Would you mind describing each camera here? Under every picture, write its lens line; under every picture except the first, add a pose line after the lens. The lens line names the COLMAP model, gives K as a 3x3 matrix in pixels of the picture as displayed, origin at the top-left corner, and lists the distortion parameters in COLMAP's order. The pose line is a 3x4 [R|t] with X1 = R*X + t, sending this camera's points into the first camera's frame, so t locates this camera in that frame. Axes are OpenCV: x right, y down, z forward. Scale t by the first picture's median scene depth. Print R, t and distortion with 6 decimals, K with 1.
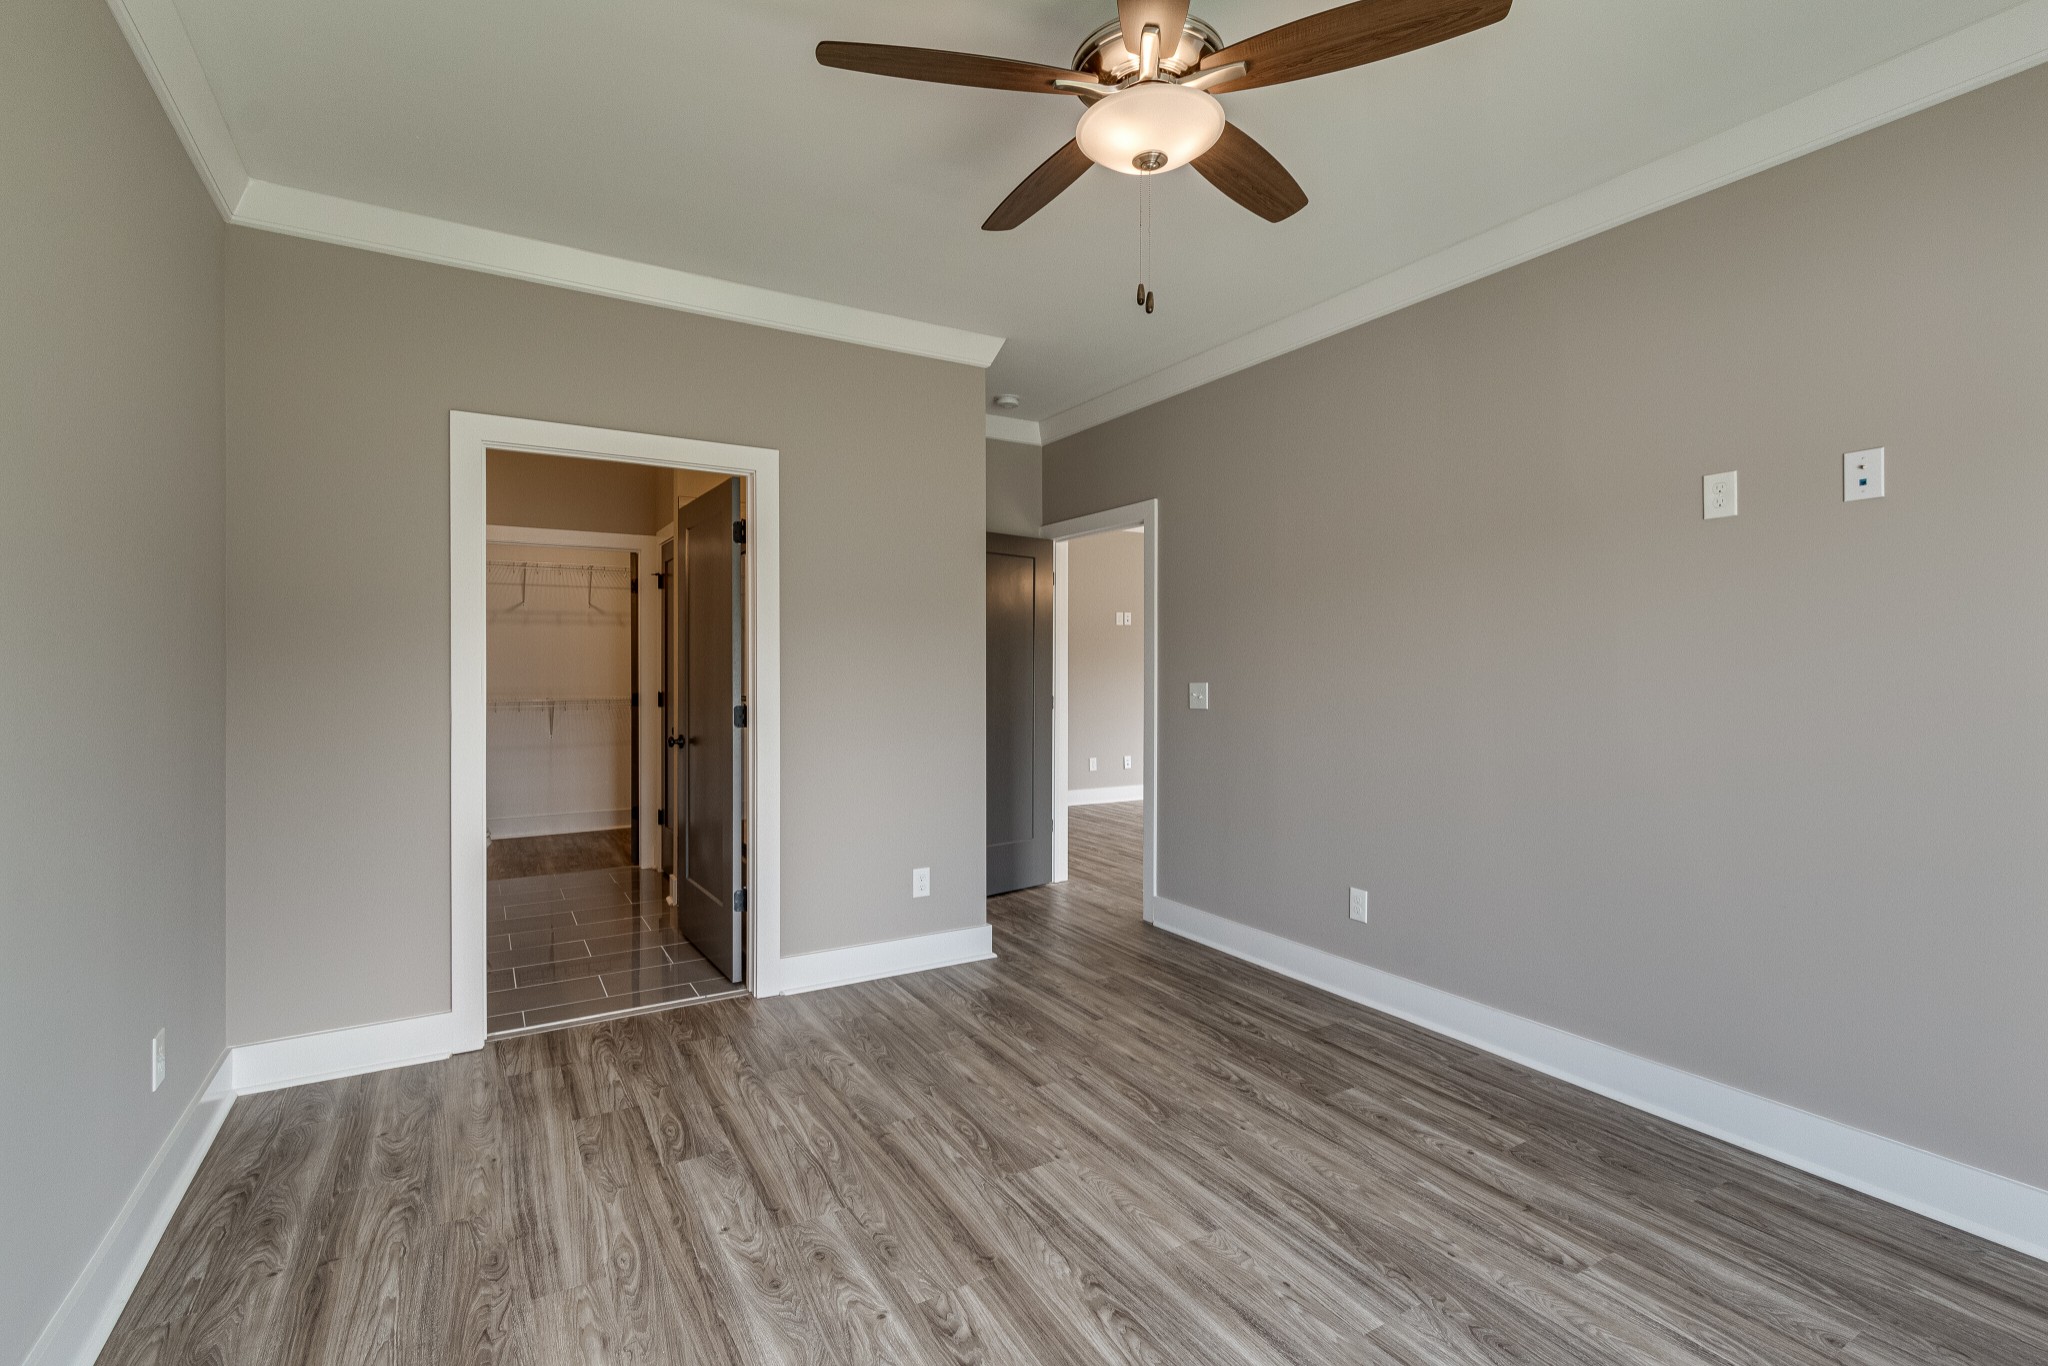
lens RADIAL K [[932.7, 0, 1024.7], [0, 932.7, 677.0], [0, 0, 1]] dist [0.002520, -0.001354]
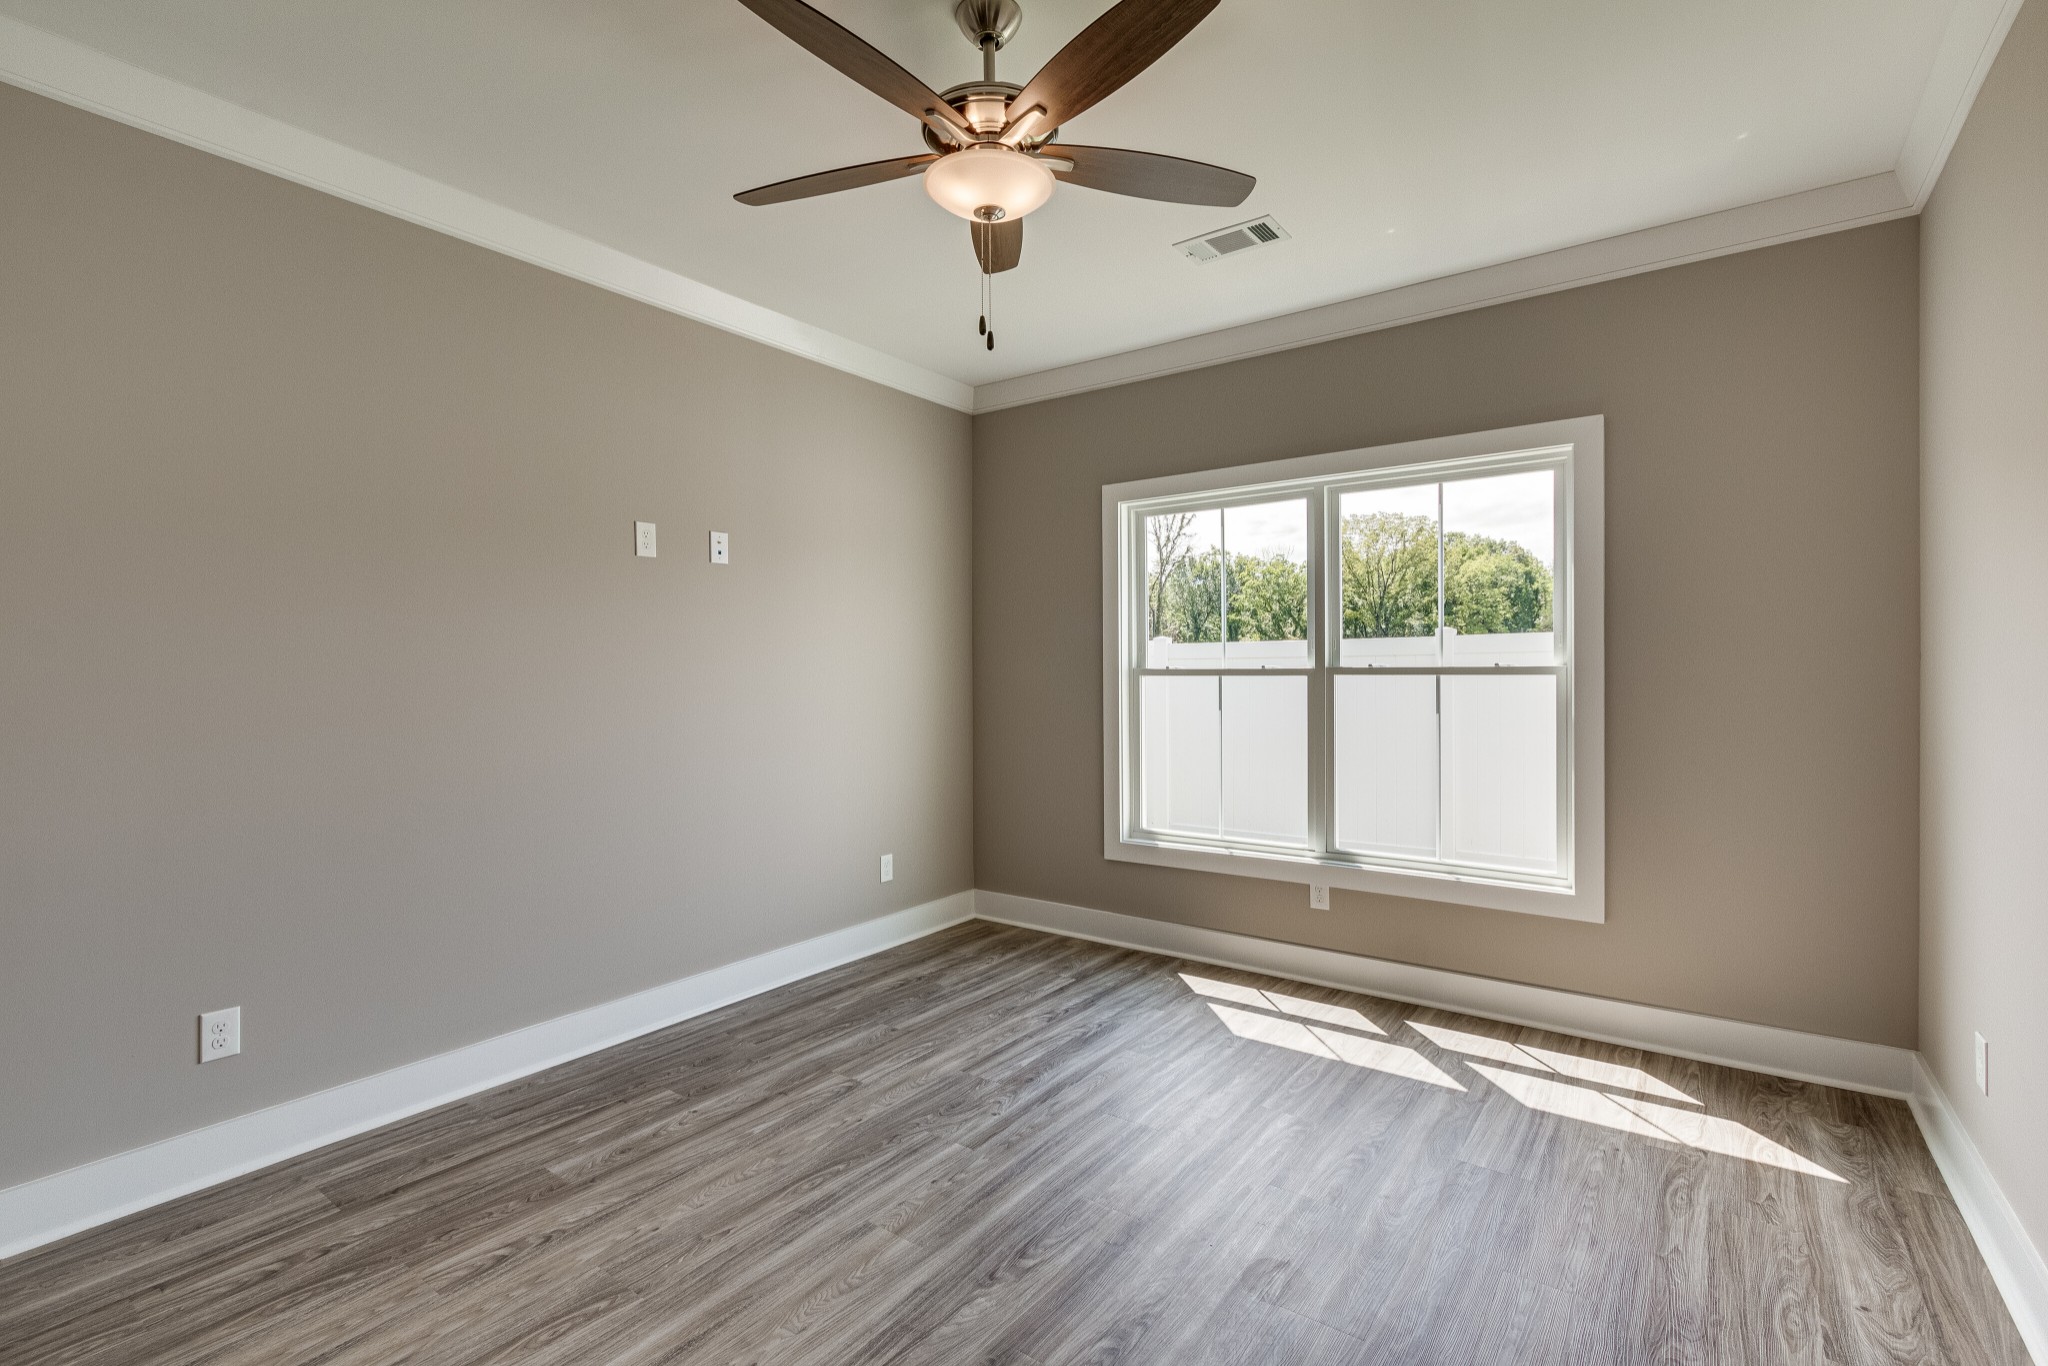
lens RADIAL K [[932.7, 0, 1015.0], [0, 932.7, 684.3], [0, 0, 1]] dist [0.002520, -0.001354]
pose [[-0.386302, -0.015028, 0.922250, -0.735284], [0.015831, 0.999612, 0.022920, -0.016454], [-0.922237, 0.023454, -0.385914, 1.152329]]
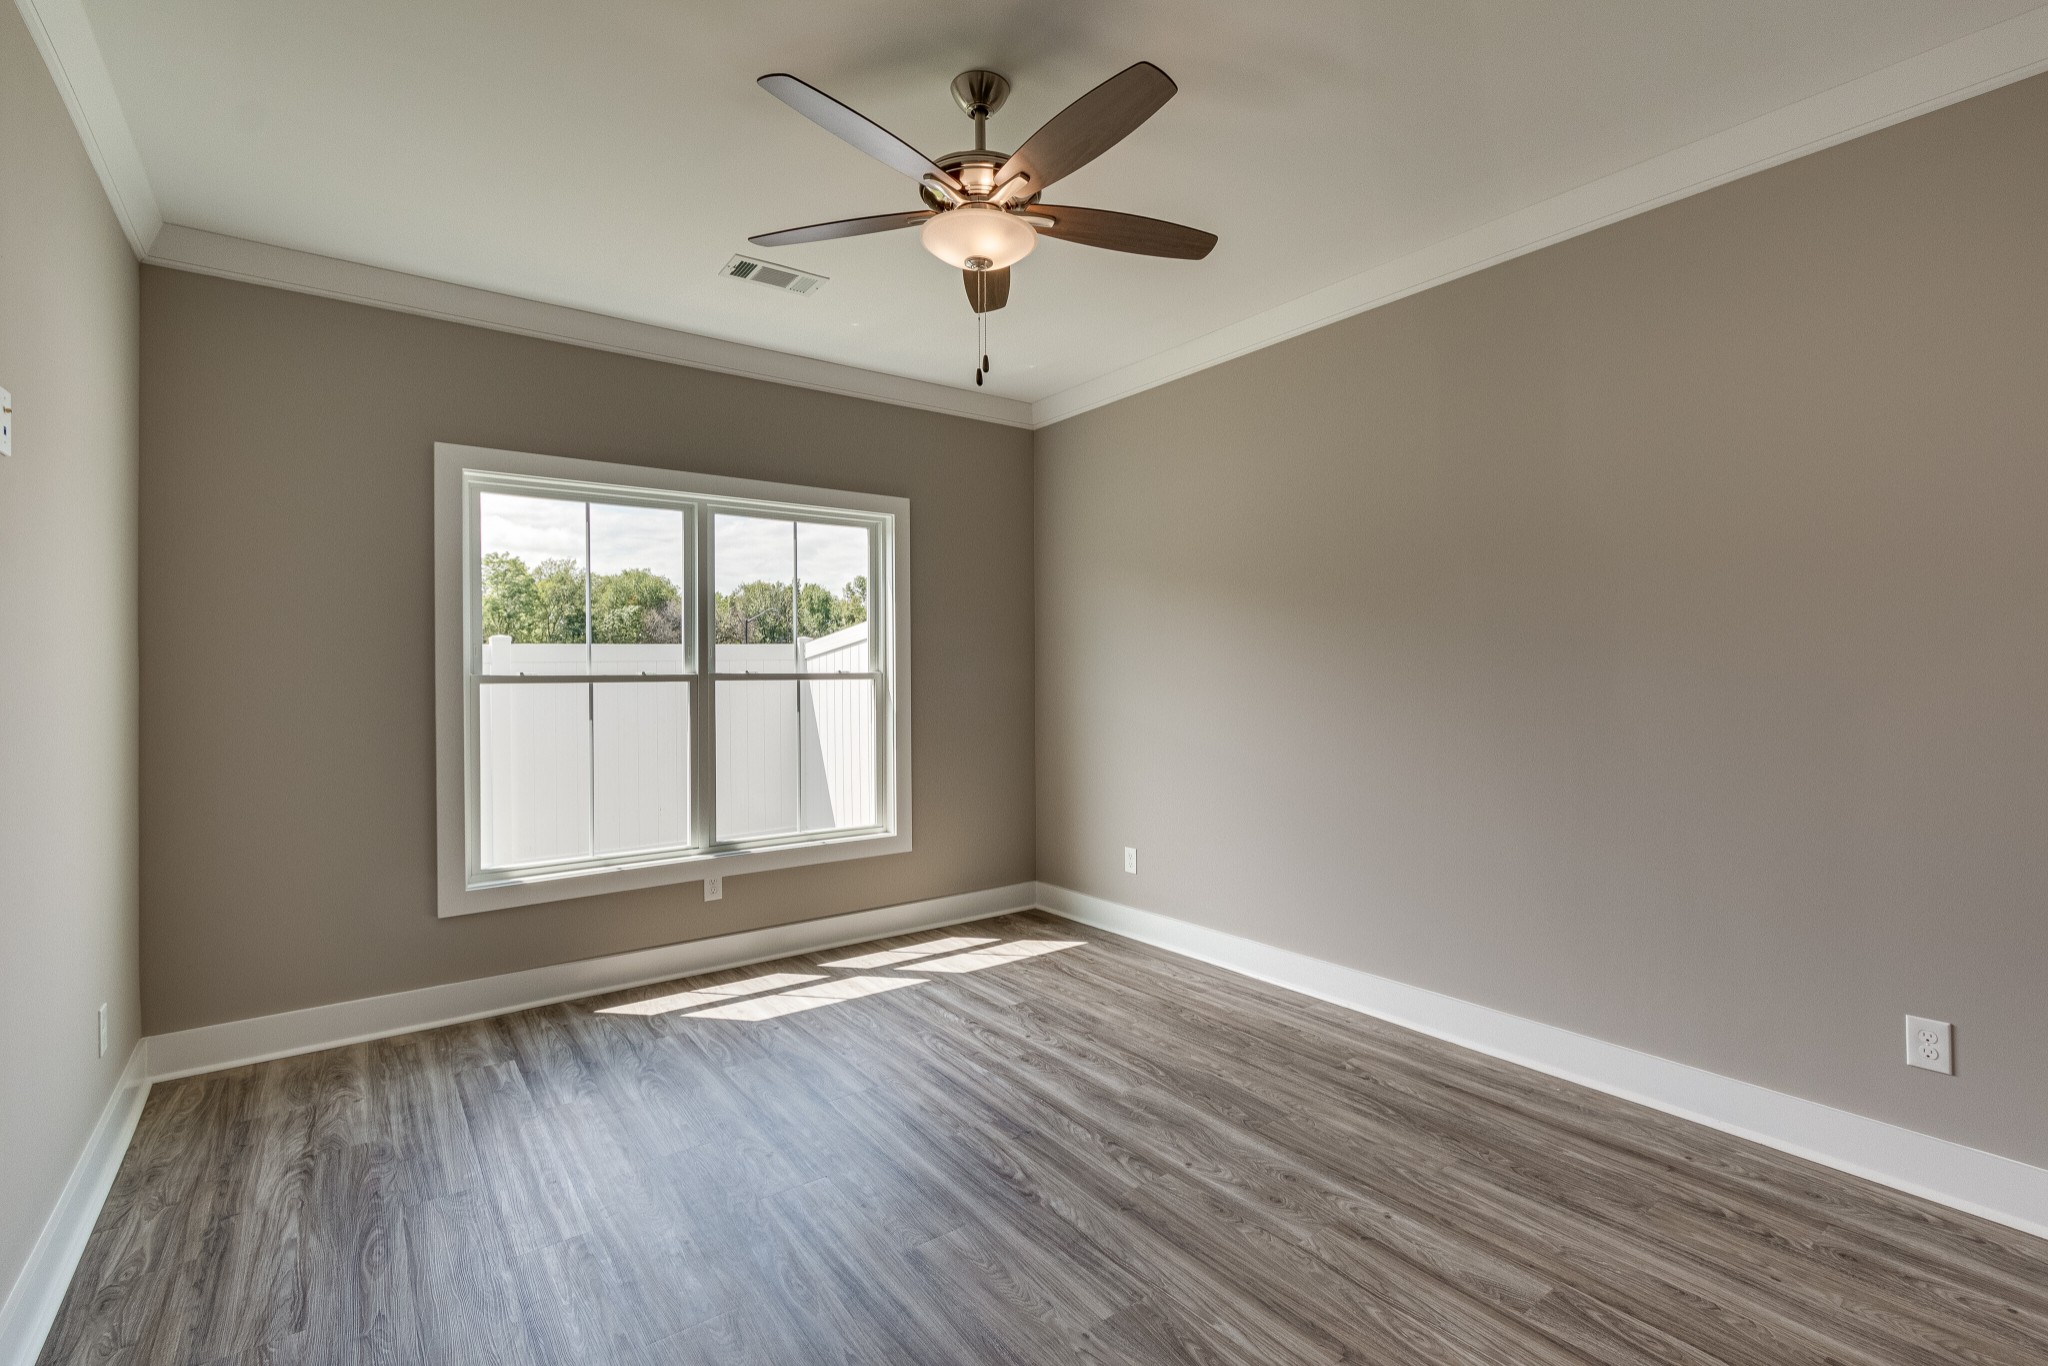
lens RADIAL K [[932.7, 0, 1033.5], [0, 932.7, 680.5], [0, 0, 1]] dist [0.002520, -0.001354]
pose [[-0.994319, 0.007201, -0.106195, 0.160985], [0.005027, 0.999773, 0.020728, -0.020175], [0.106320, 0.020077, -0.994129, 1.837945]]
